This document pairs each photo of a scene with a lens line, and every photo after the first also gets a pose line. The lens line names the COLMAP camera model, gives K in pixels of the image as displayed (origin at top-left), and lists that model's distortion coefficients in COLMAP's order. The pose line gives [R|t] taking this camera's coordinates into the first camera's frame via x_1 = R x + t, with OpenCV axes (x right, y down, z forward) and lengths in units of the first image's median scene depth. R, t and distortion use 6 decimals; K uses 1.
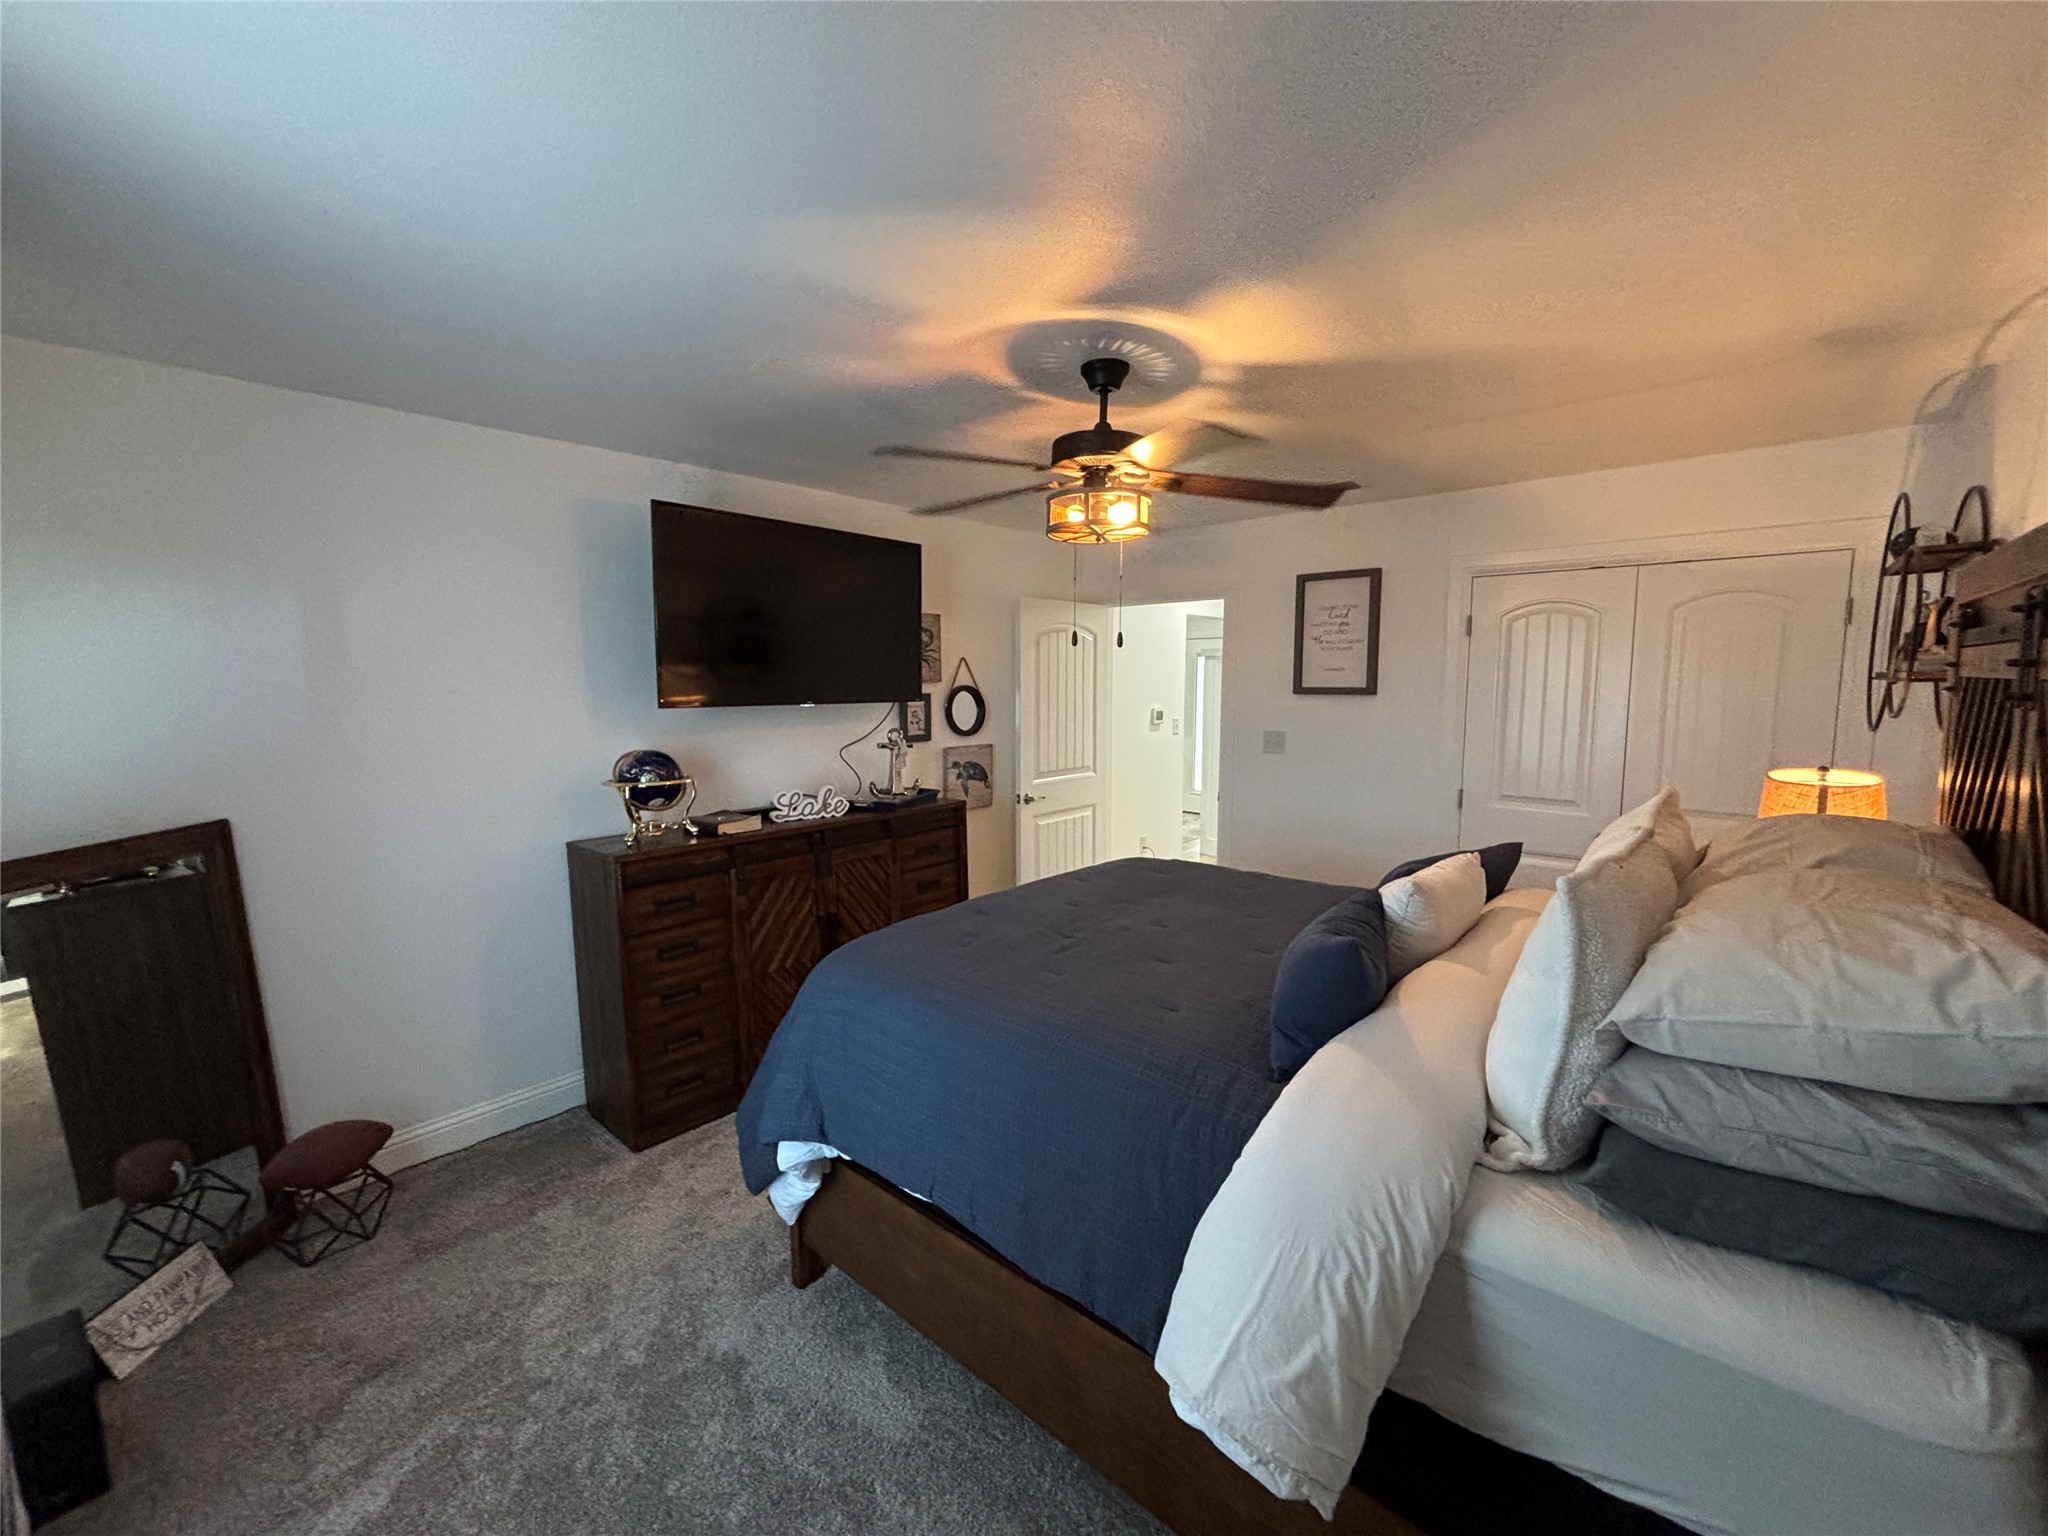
lens RADIAL K [[830.5, 0, 1024.0], [0, 830.5, 768.0], [0, 0, 1]] dist [0.001531, -0.000291]
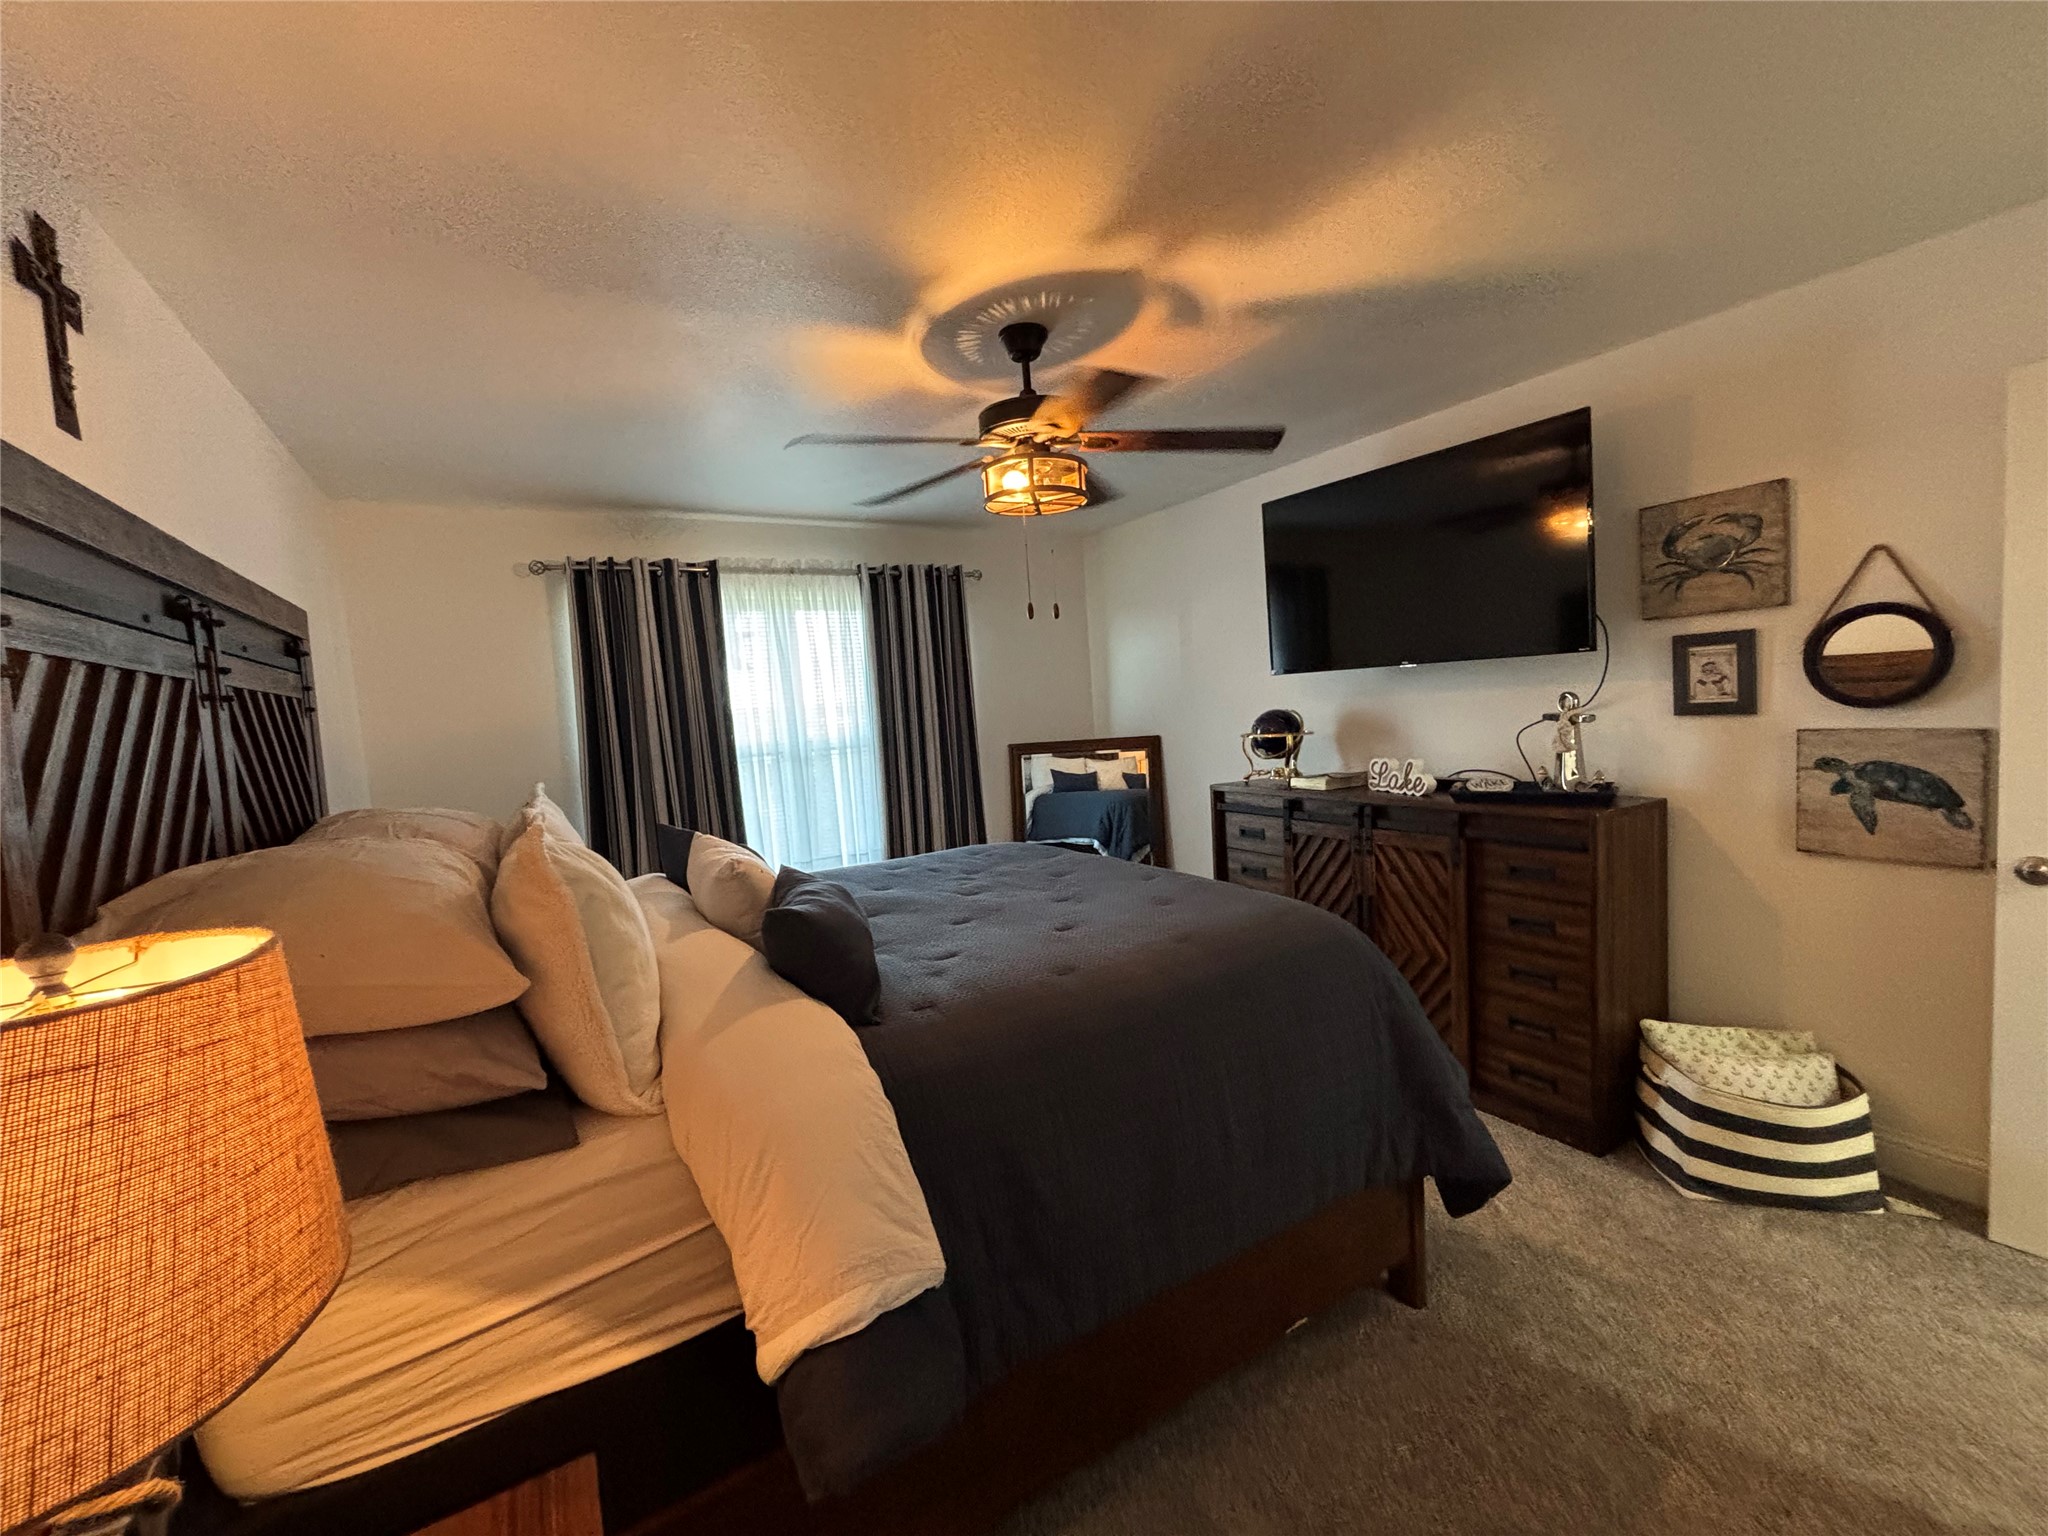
lens RADIAL K [[830.5, 0, 1024.0], [0, 830.5, 768.0], [0, 0, 1]] dist [0.001531, -0.000291]
pose [[-0.322622, 0.100817, -0.941143, 0.578884], [-0.032440, 0.992549, 0.117445, -0.047139], [0.945972, 0.068421, -0.316948, 0.727039]]
